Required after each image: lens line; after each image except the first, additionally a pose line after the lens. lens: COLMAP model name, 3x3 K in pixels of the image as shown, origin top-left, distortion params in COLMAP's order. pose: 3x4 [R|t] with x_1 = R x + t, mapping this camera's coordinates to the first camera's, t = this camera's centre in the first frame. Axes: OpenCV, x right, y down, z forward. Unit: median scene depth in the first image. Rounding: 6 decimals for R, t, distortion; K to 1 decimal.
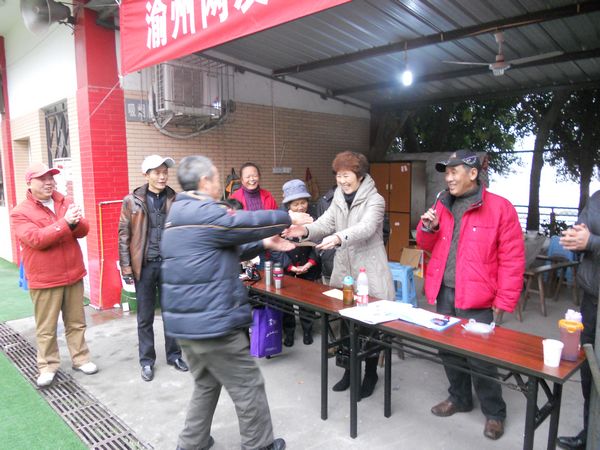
lens RADIAL K [[467.6, 0, 295.1], [0, 467.6, 224.7], [0, 0, 1]] dist [-0.031309, -0.012813]
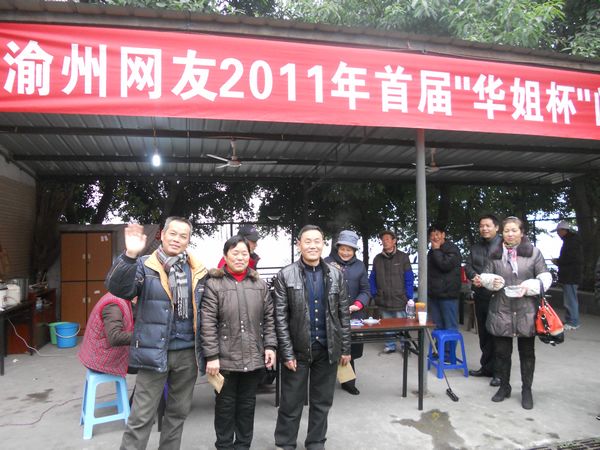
lens RADIAL K [[467.6, 0, 301.1], [0, 467.6, 220.4], [0, 0, 1]] dist [-0.031309, -0.012813]
pose [[0.512288, 0.034386, 0.858125, -0.715313], [0.116004, 0.987270, -0.108813, 0.009182], [-0.850943, 0.155289, 0.501778, 0.143410]]
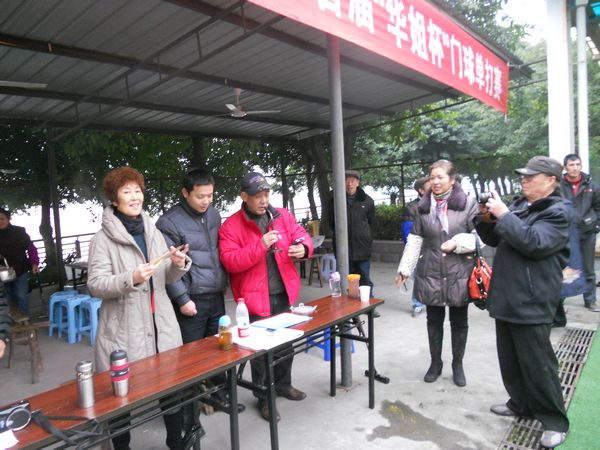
lens RADIAL K [[467.6, 0, 294.3], [0, 467.6, 228.0], [0, 0, 1]] dist [-0.031309, -0.012813]
pose [[-0.116639, -0.060789, 0.991312, -0.478373], [0.173936, 0.981449, 0.080649, -0.050797], [-0.977825, 0.181832, -0.103902, 0.614162]]
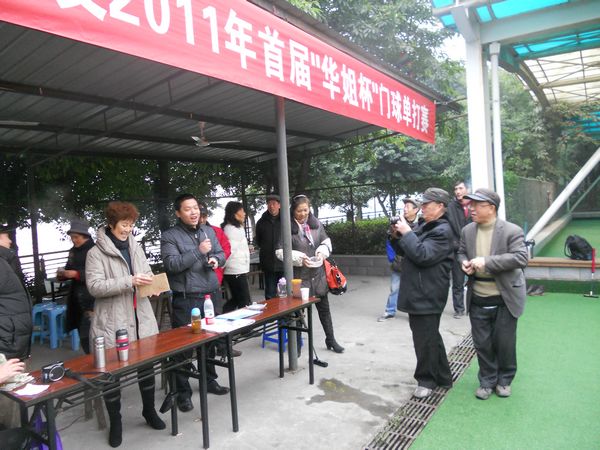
lens RADIAL K [[467.6, 0, 300.3], [0, 467.6, 225.2], [0, 0, 1]] dist [-0.031309, -0.012813]
pose [[-0.206888, -0.018197, 0.978195, -0.688200], [0.177262, 0.982582, 0.055769, -0.060083], [-0.962172, 0.184935, -0.200059, 0.620185]]
